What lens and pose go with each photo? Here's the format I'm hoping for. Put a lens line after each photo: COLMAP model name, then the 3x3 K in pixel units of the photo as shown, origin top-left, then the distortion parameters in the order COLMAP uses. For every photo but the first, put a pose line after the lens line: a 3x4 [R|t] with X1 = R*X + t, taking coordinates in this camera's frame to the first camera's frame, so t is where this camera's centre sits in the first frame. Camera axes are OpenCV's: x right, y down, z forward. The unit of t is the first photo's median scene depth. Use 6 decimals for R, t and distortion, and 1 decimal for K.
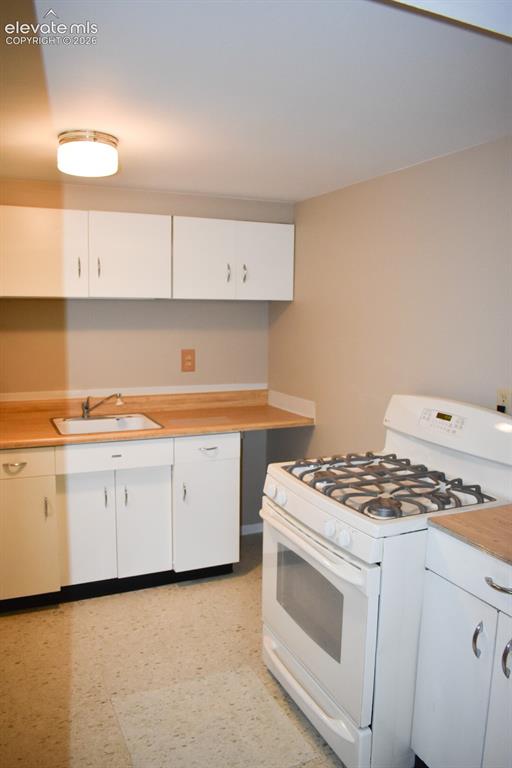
lens RADIAL K [[599.5, 0, 256.0], [0, 599.5, 384.0], [0, 0, 1]] dist [-0.098925, 0.018810]
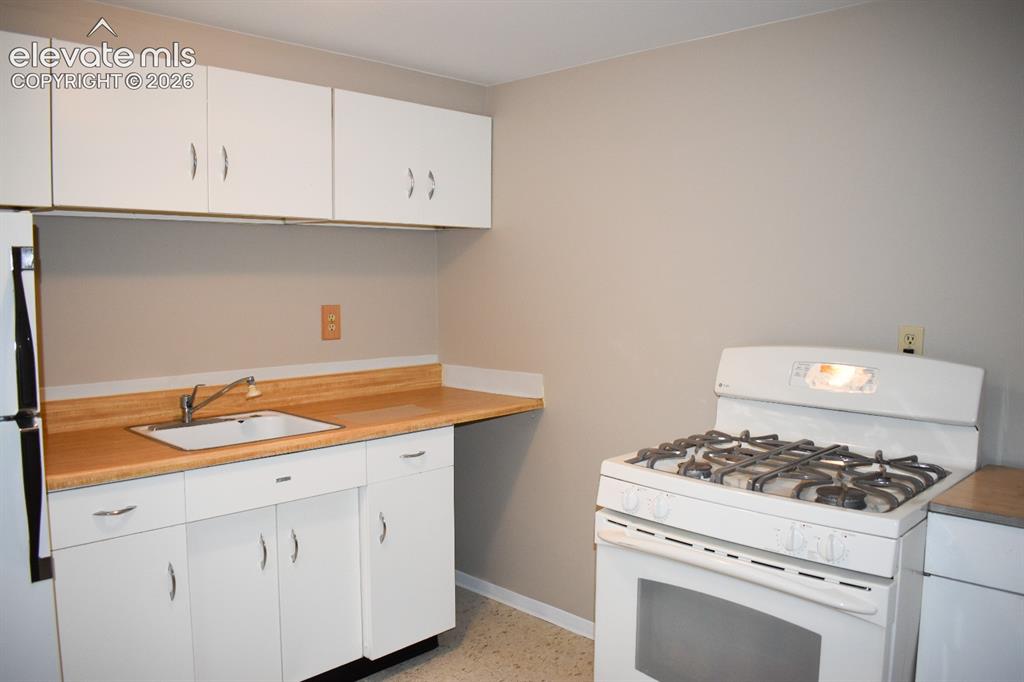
lens RADIAL K [[799.4, 0, 512.0], [0, 799.4, 341.0], [0, 0, 1]] dist [-0.098925, 0.018810]
pose [[0.932772, -0.041382, 0.358084, -0.263726], [0.055664, 0.998009, -0.029665, 0.017888], [-0.356144, 0.047603, 0.933218, 0.162881]]
